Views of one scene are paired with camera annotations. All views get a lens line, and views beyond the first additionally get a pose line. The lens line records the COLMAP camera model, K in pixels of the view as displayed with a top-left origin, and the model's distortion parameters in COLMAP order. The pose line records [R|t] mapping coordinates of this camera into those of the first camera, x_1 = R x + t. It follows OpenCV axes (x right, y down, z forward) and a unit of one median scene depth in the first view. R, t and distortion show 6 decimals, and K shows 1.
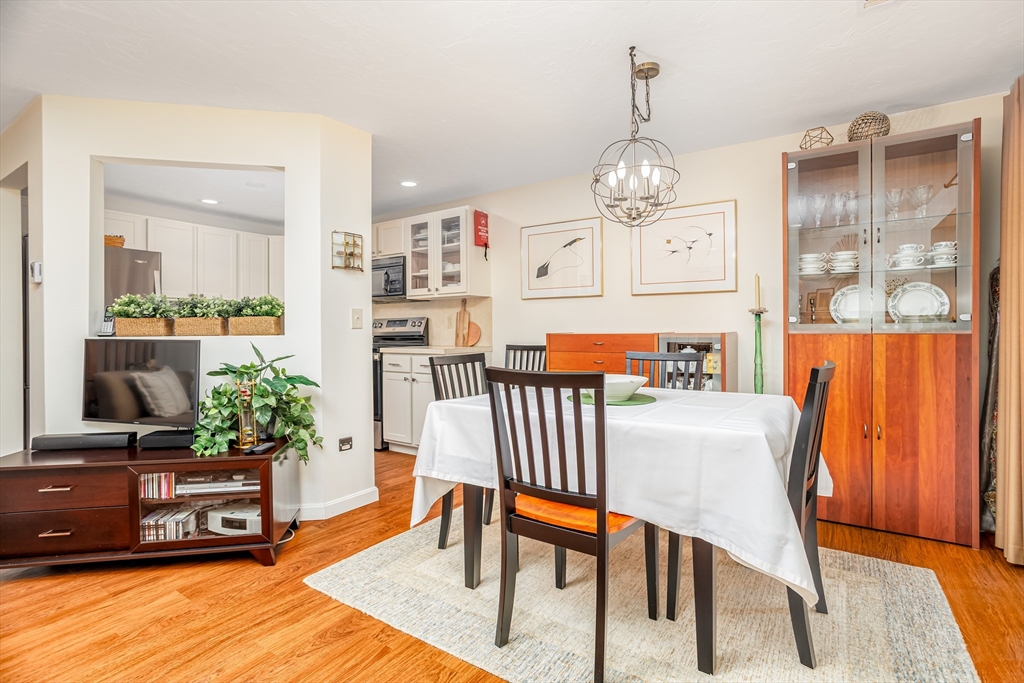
lens RADIAL K [[498.5, 0, 521.6], [0, 498.5, 322.2], [0, 0, 1]] dist [-0.043113, 0.022726]
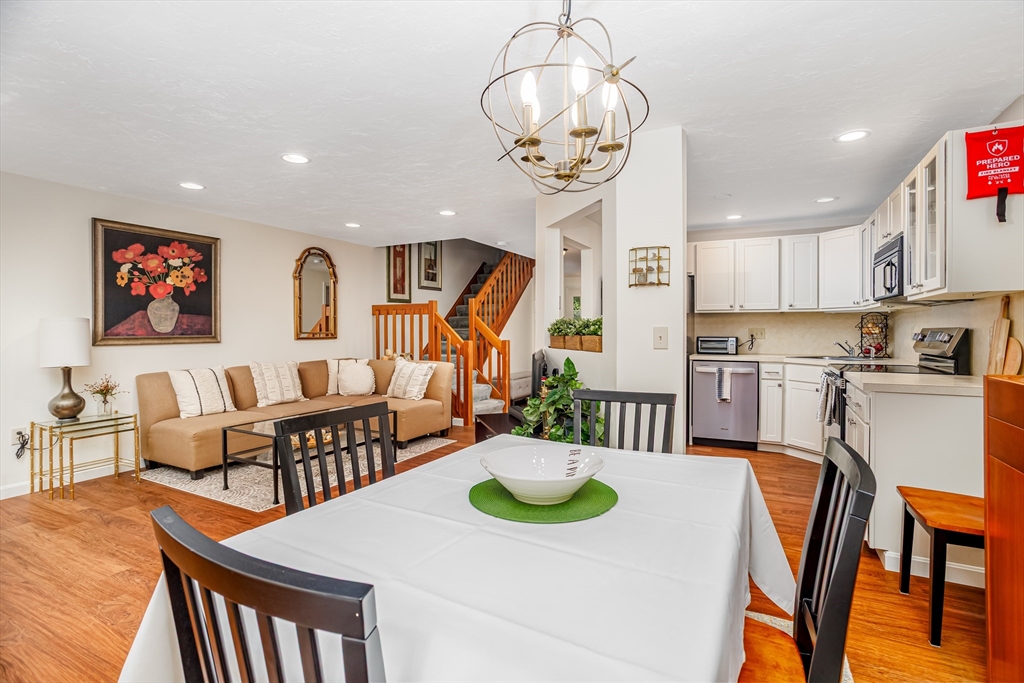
lens RADIAL K [[498.5, 0, 522.9], [0, 498.5, 333.1], [0, 0, 1]] dist [-0.043113, 0.022726]
pose [[0.125104, 0.018065, -0.991979, 0.748481], [0.017860, 0.999631, 0.020457, -0.052379], [0.991983, -0.020276, 0.124736, 0.819725]]
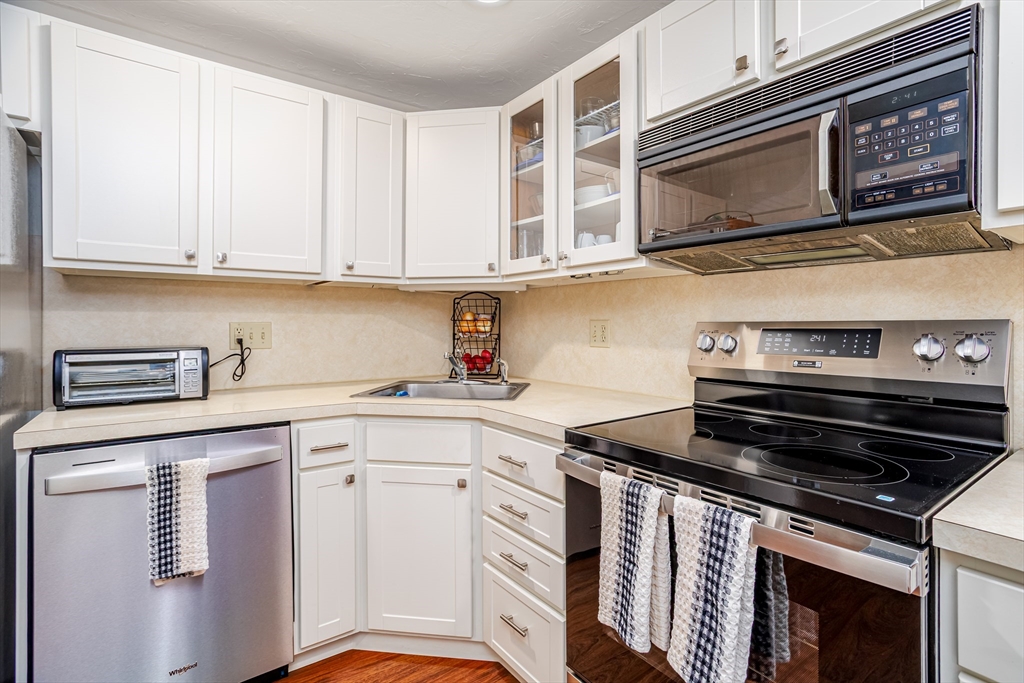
lens RADIAL K [[498.5, 0, 513.5], [0, 498.5, 326.8], [0, 0, 1]] dist [-0.043113, 0.022726]
pose [[0.938563, 0.012412, -0.344885, -0.668906], [-0.002381, 0.999562, 0.029495, -0.026848], [0.345100, -0.026862, 0.938182, 1.525384]]
